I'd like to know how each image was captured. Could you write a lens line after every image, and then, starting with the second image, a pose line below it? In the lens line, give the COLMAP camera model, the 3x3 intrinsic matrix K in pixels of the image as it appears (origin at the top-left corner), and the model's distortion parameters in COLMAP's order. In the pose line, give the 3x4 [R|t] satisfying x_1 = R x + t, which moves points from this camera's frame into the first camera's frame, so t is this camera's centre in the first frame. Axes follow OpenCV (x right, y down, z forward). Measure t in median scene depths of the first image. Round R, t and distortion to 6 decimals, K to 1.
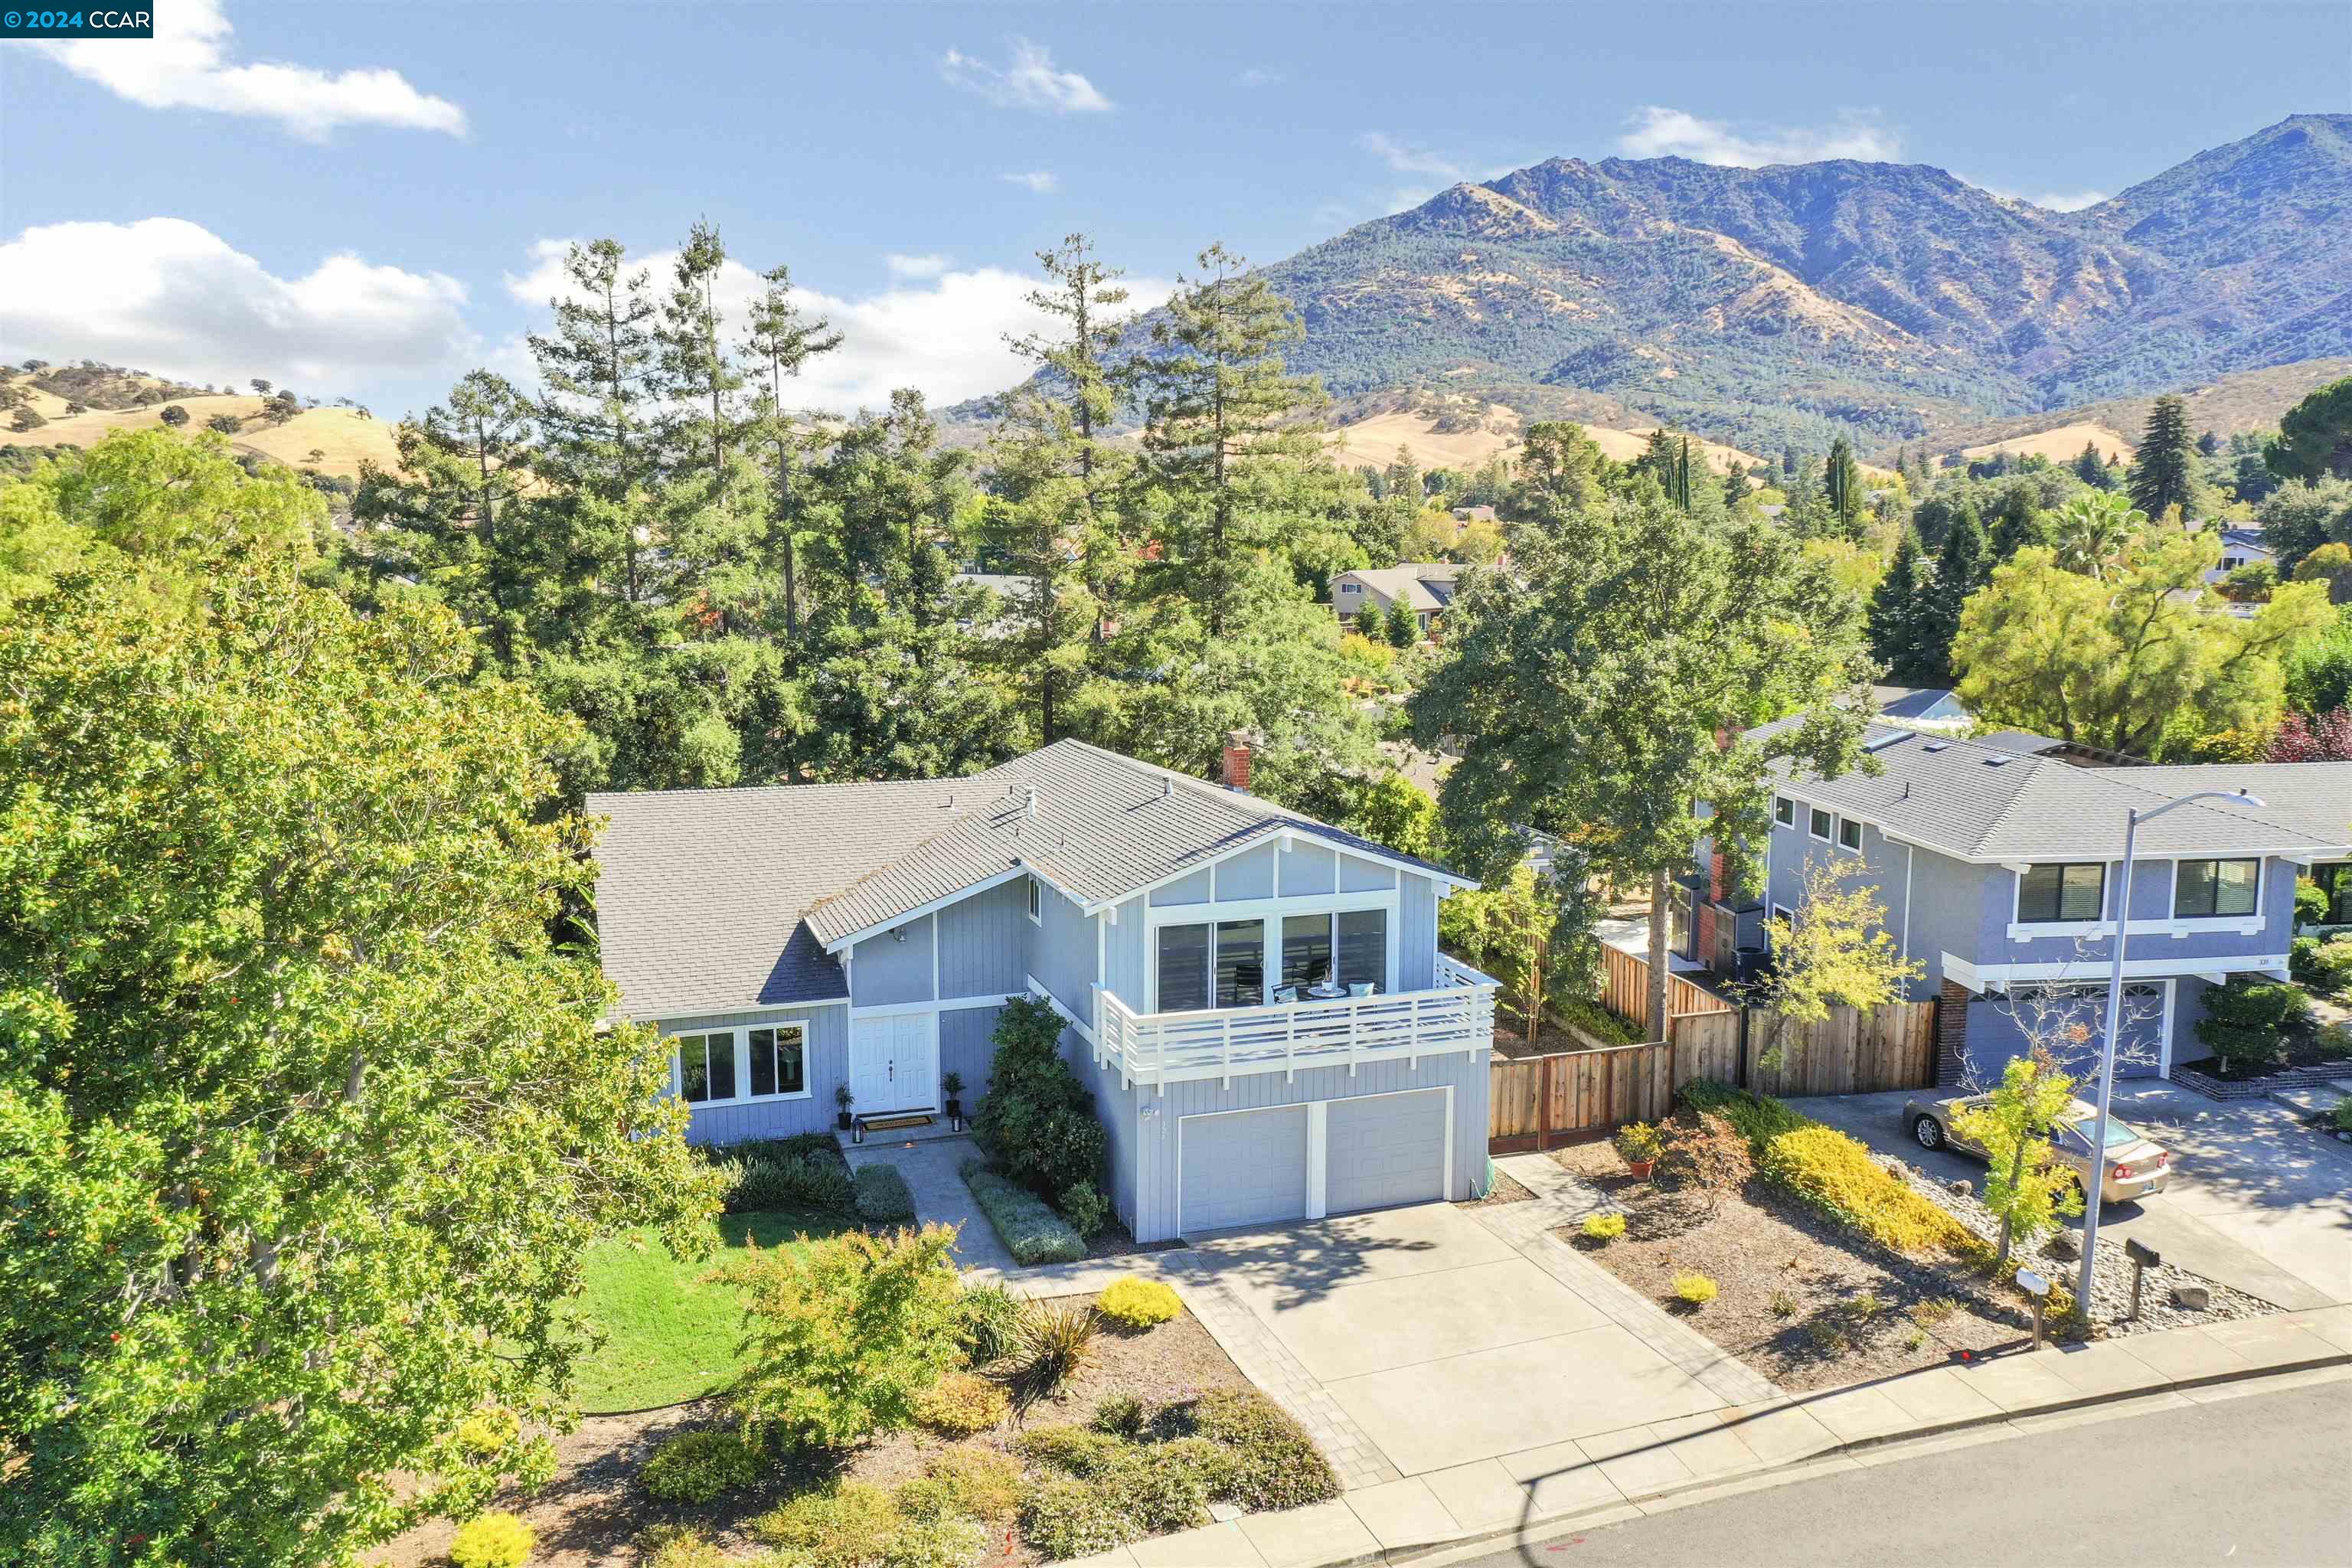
lens RADIAL K [[1860.2, 0, 1186.6], [0, 1860.2, 776.6], [0, 0, 1]] dist [0.010475, 0.004313]
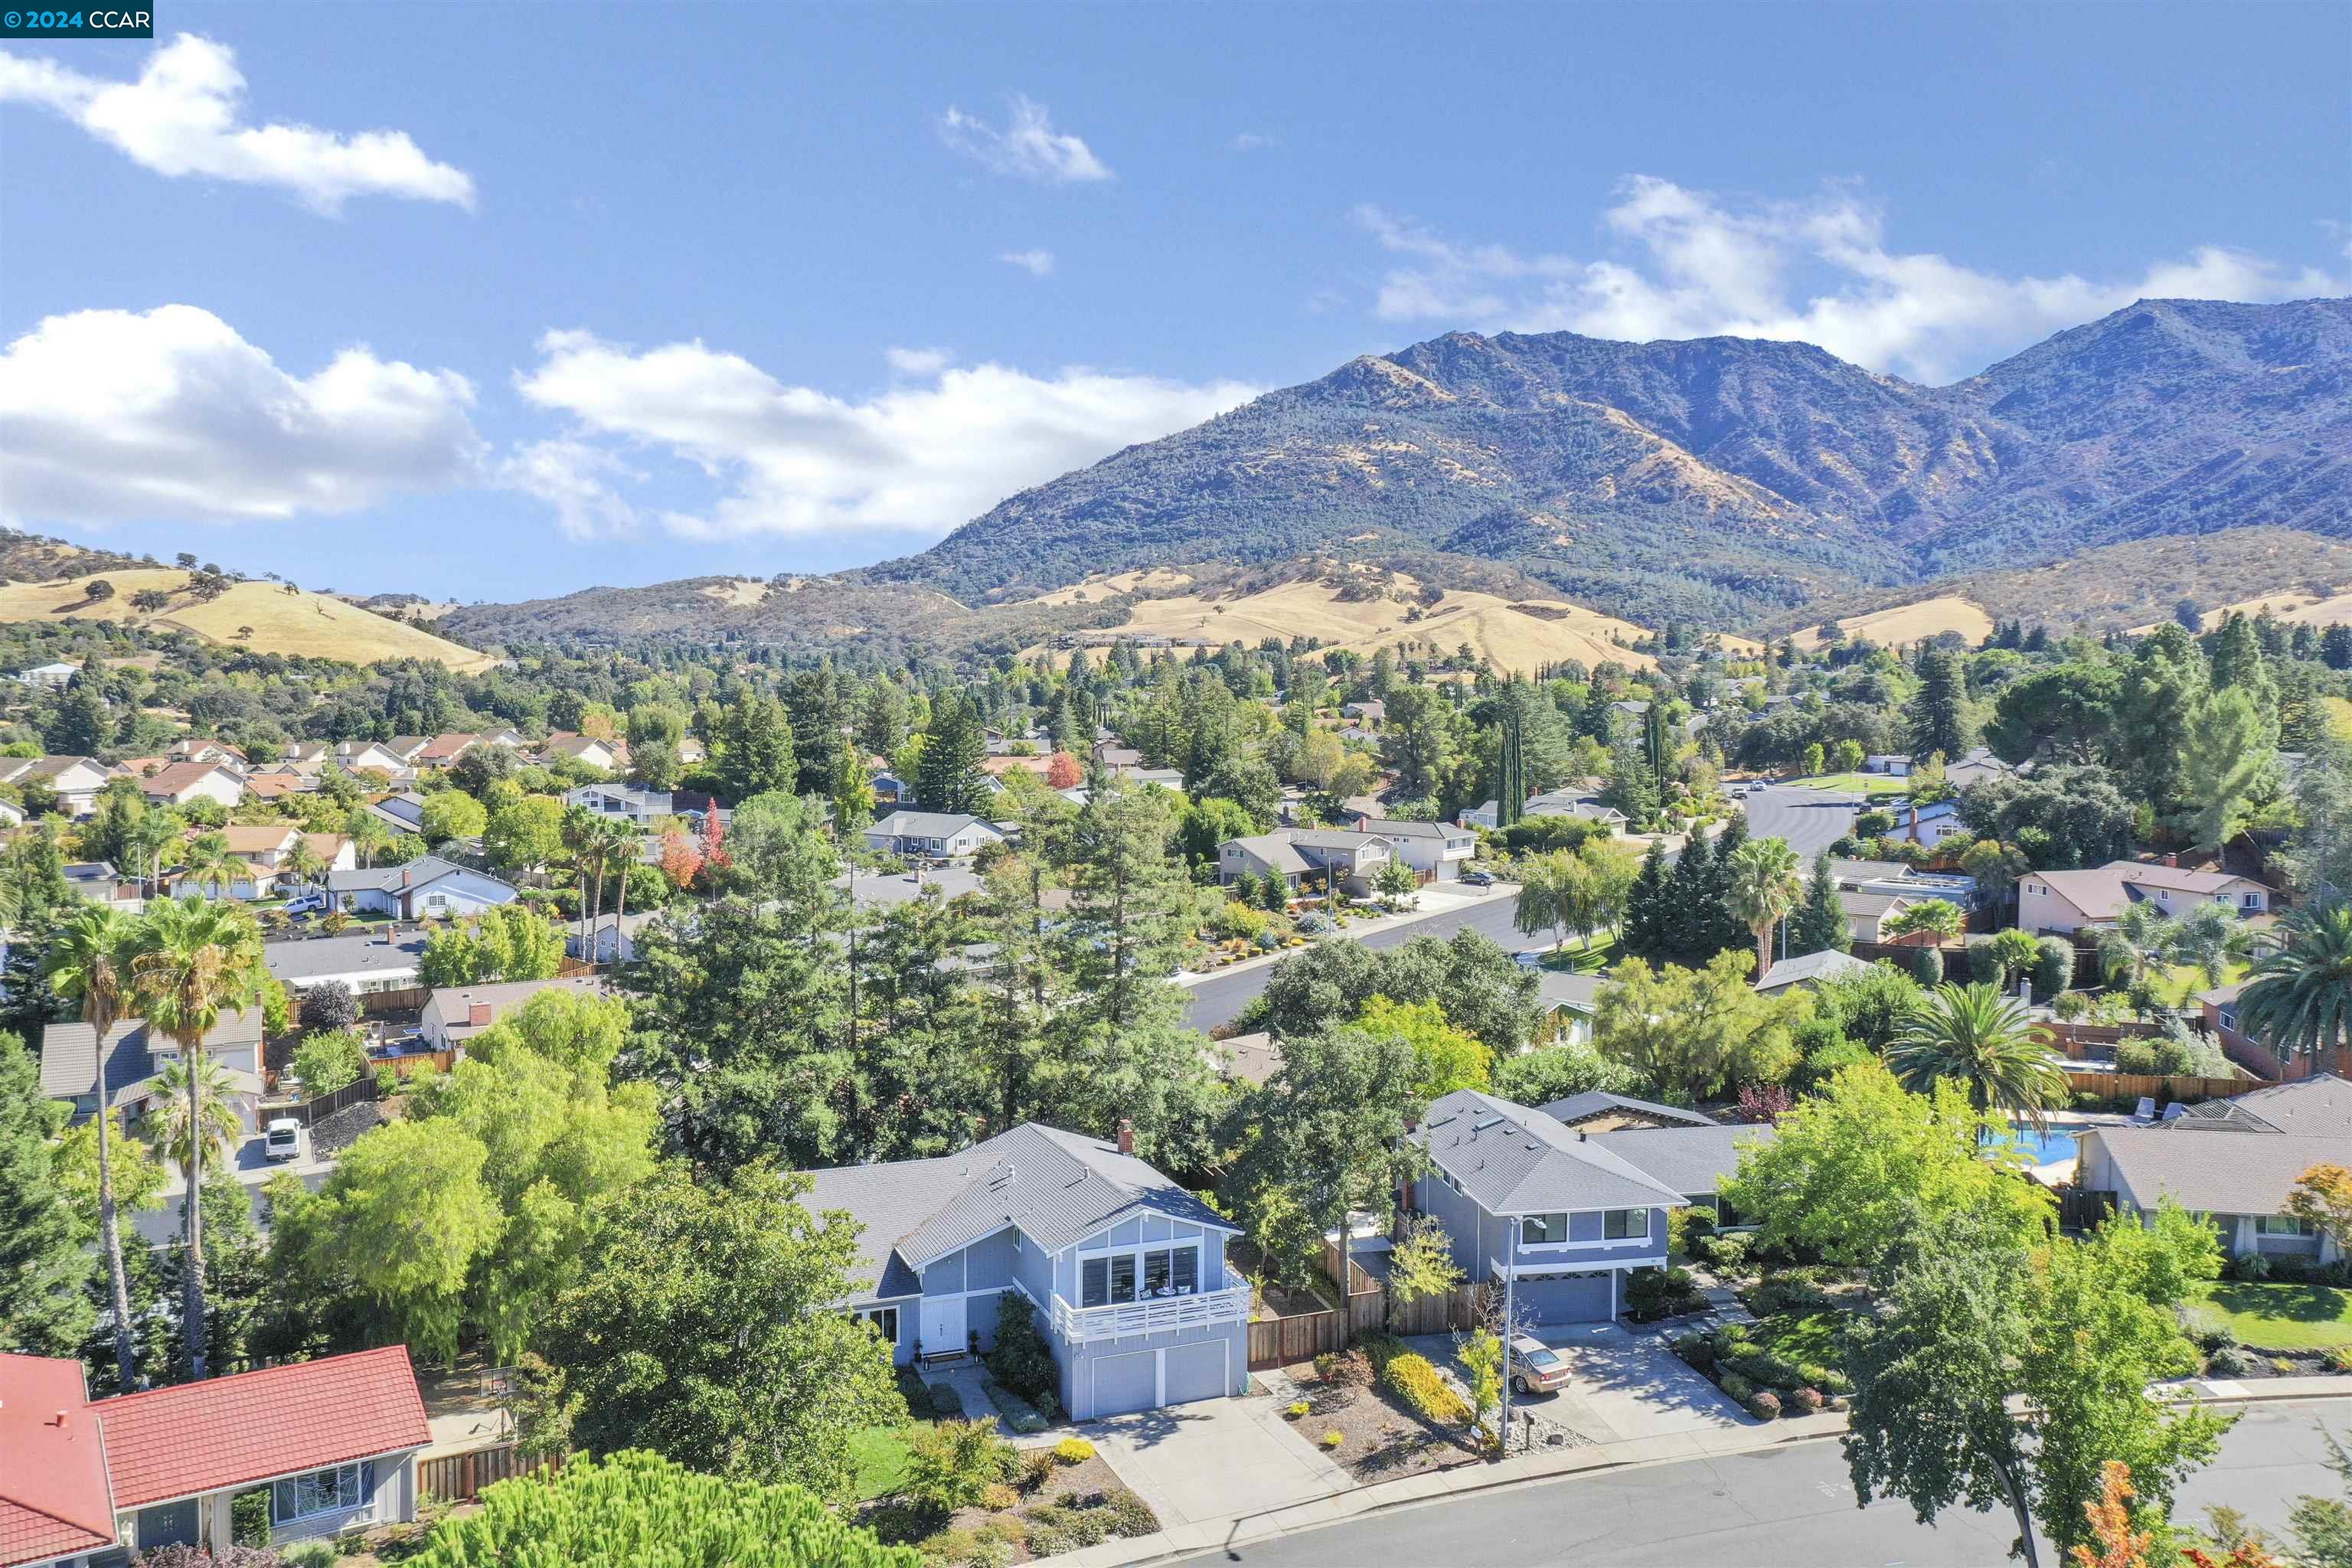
lens RADIAL K [[1860.2, 0, 1192.9], [0, 1860.2, 736.7], [0, 0, 1]] dist [0.010475, 0.004313]
pose [[0.998724, 0.001040, 0.050490, 0.001354], [0.004127, 0.994763, -0.102122, -0.262938], [-0.050332, 0.102200, 0.993490, -1.021133]]
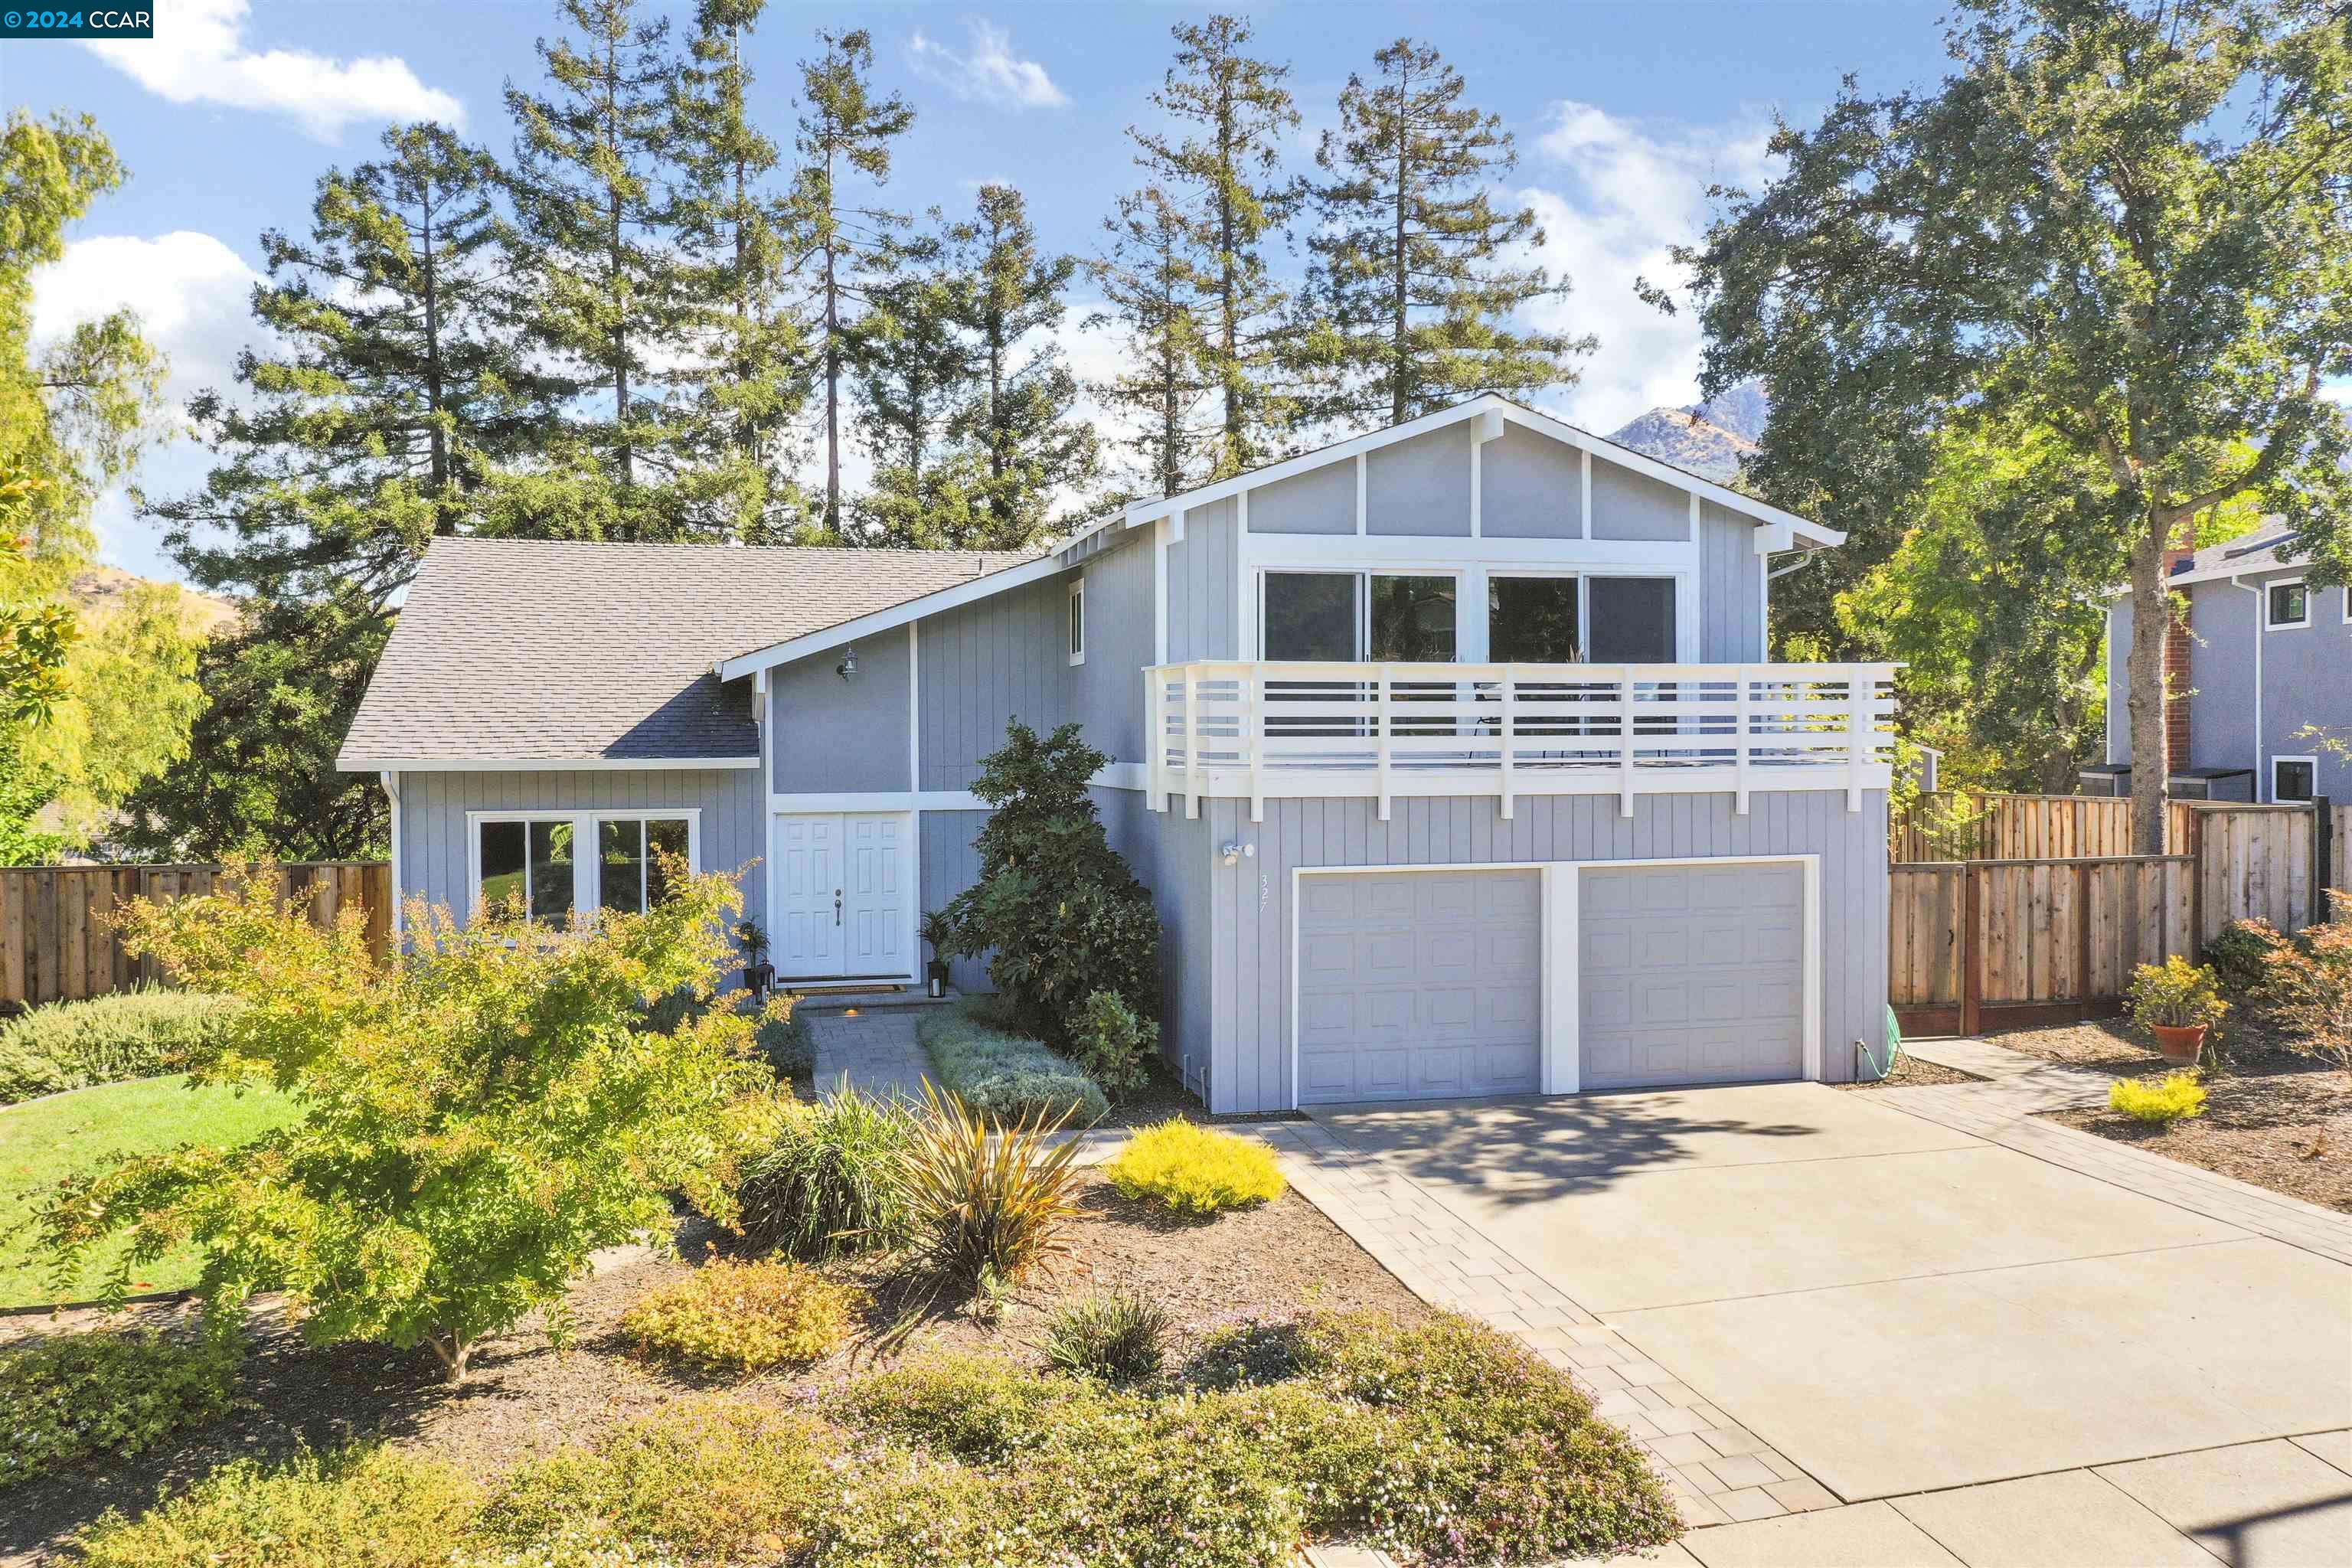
lens RADIAL K [[1860.2, 0, 1184.8], [0, 1860.2, 765.3], [0, 0, 1]] dist [0.010475, 0.004313]
pose [[0.994147, -0.007003, -0.107807, 0.019501], [-0.006659, 0.992028, -0.125845, 0.197568], [0.107829, 0.125827, 0.986175, 0.428120]]
